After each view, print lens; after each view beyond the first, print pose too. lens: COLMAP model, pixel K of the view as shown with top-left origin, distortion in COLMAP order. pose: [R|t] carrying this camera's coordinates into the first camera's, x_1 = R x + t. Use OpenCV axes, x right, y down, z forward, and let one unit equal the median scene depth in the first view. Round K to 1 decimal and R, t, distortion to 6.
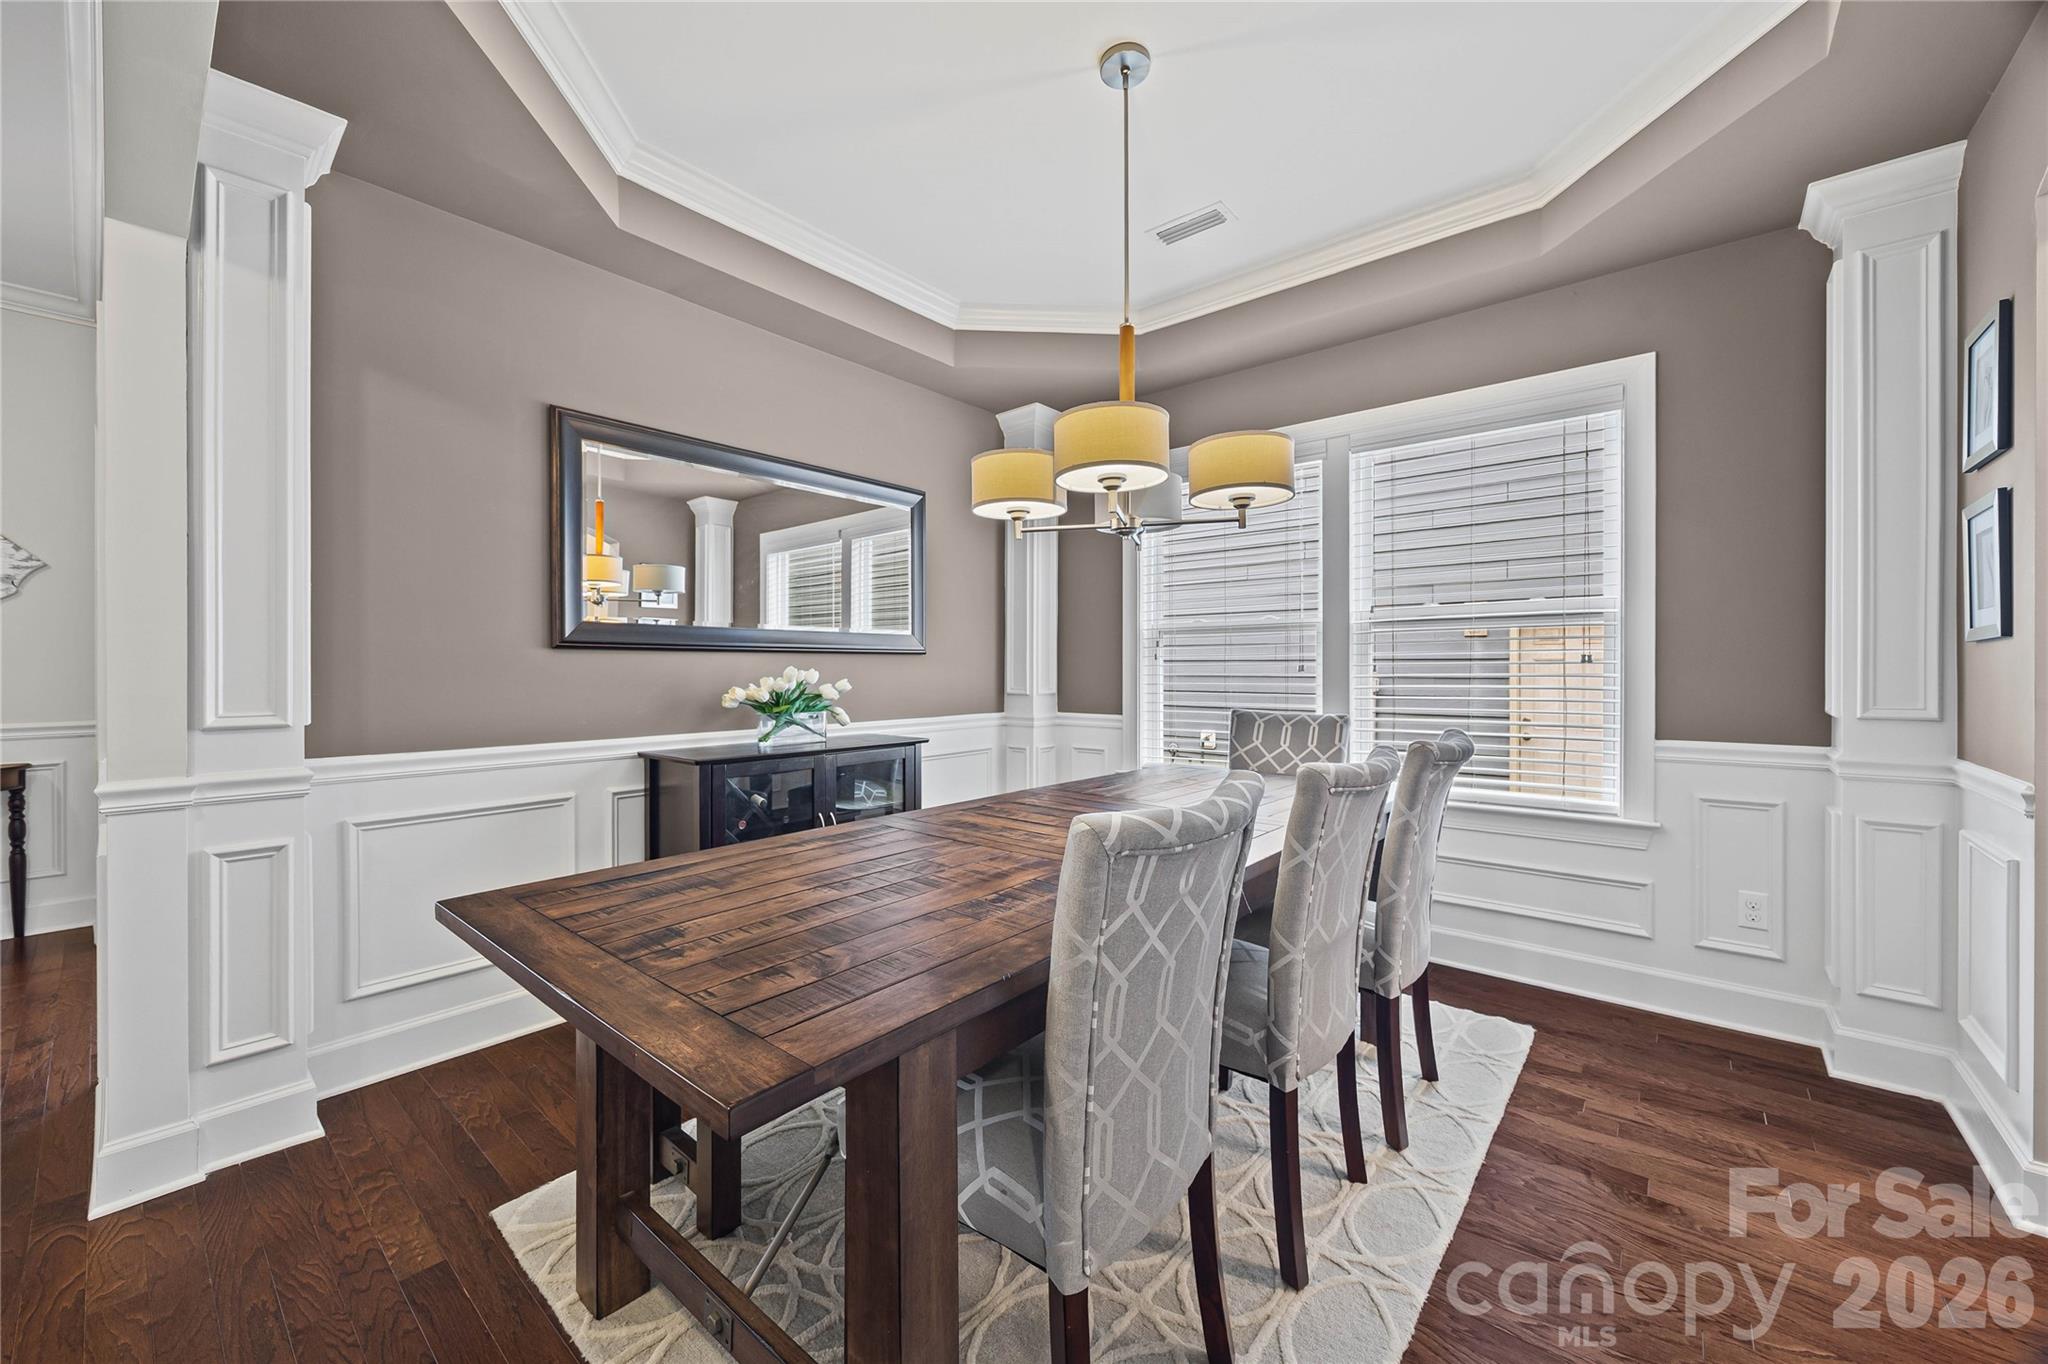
lens RADIAL K [[783.6, 0, 1028.6], [0, 783.6, 678.0], [0, 0, 1]] dist [-0.001719, -0.000031]
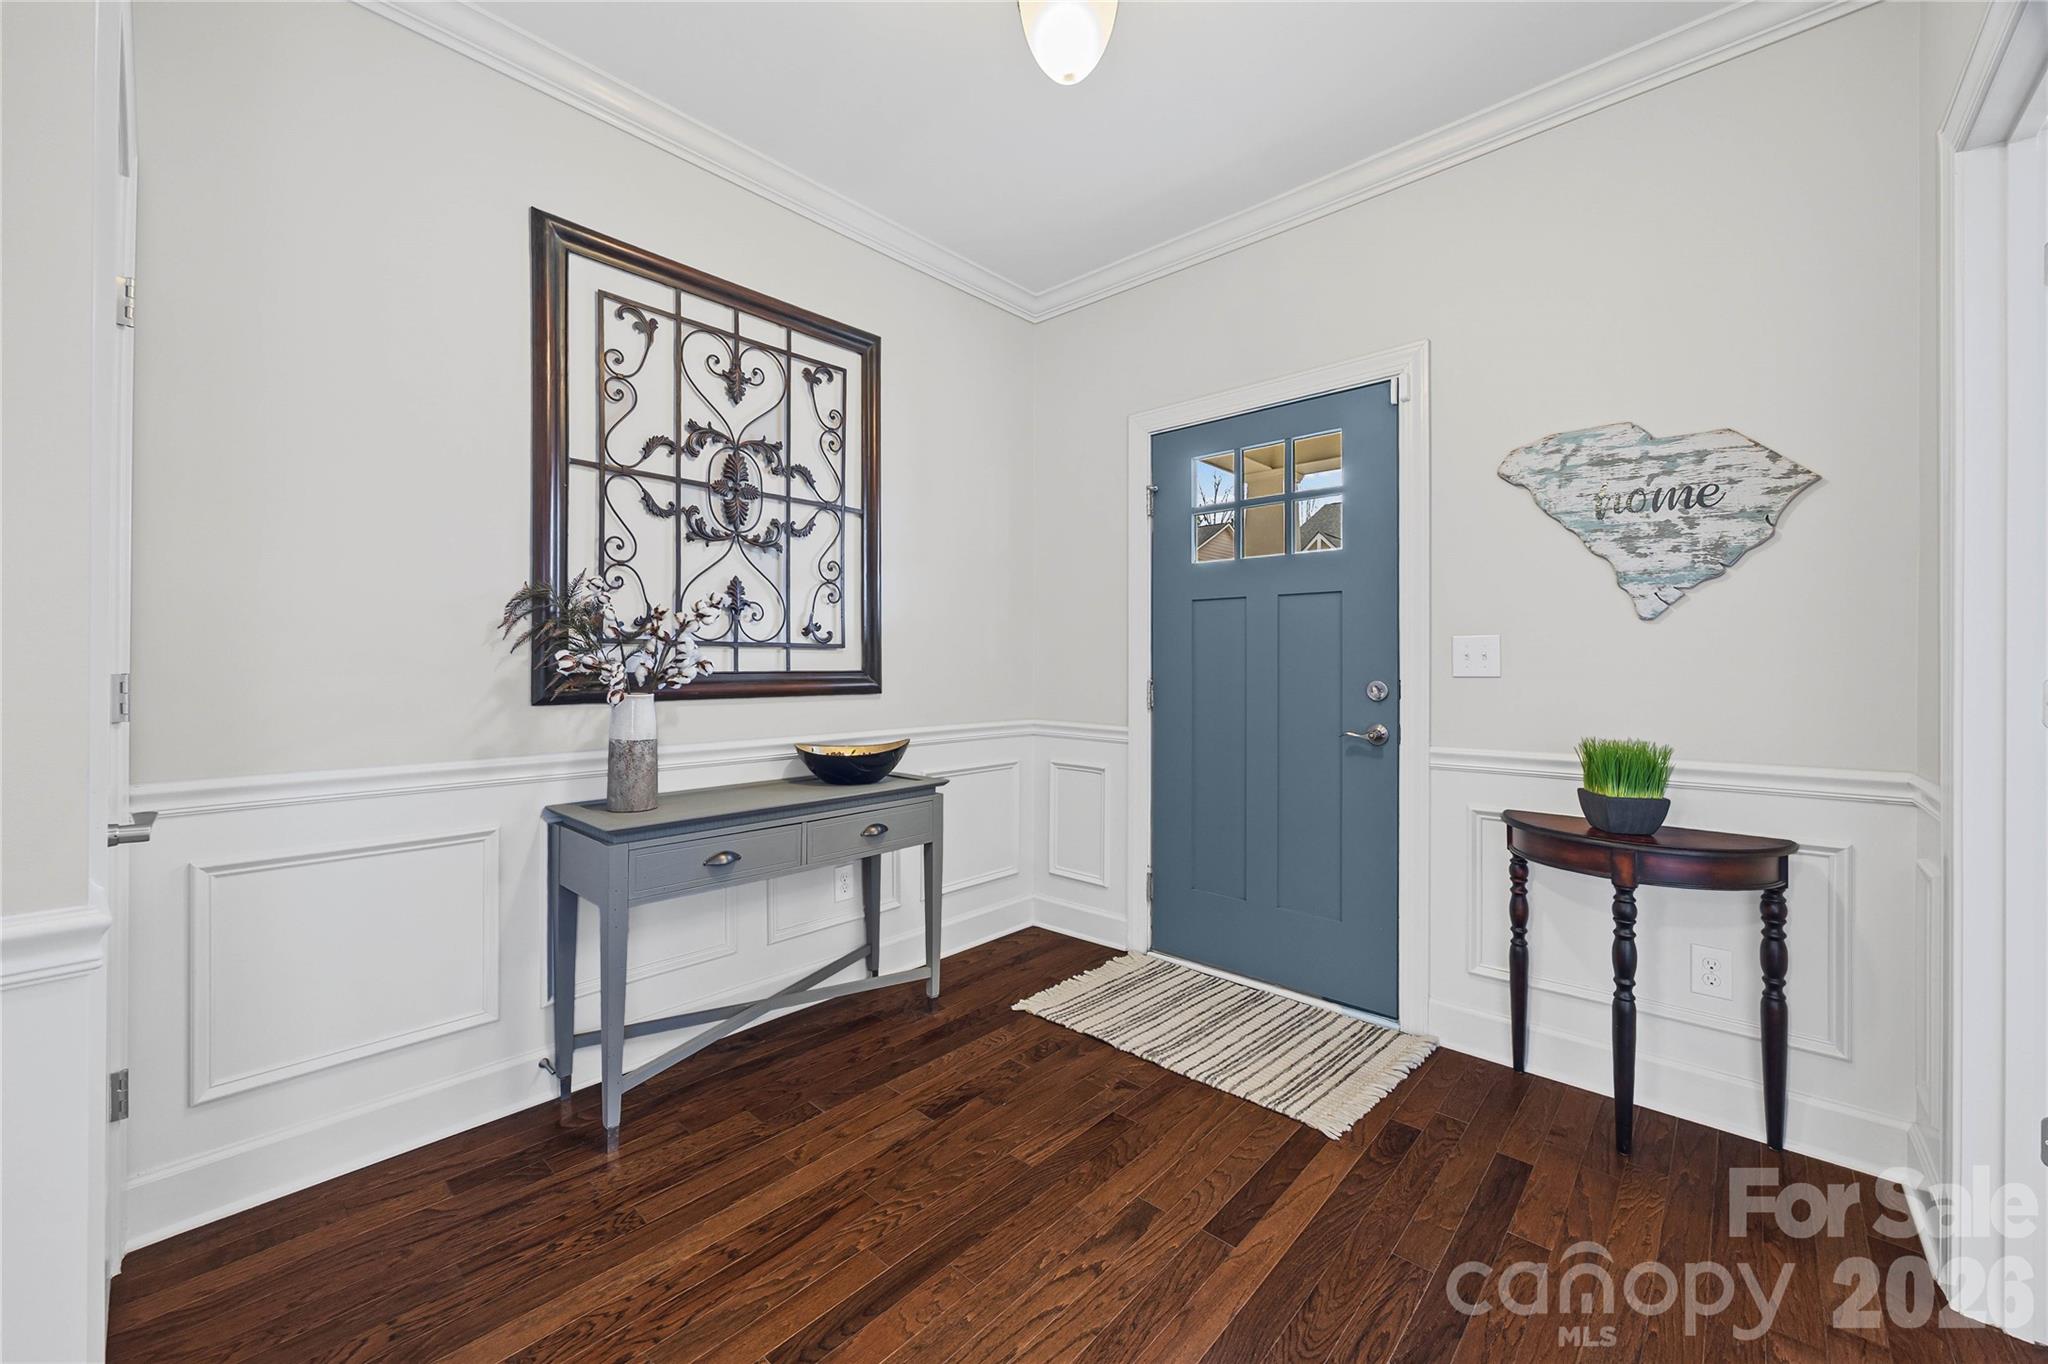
lens RADIAL K [[783.6, 0, 1021.6], [0, 783.6, 676.1], [0, 0, 1]] dist [-0.001719, -0.000031]
pose [[-0.044539, 0.003848, -0.999000, -0.702276], [-0.004891, 0.999980, 0.004070, -0.005933], [0.998996, 0.005068, -0.044519, 0.479588]]
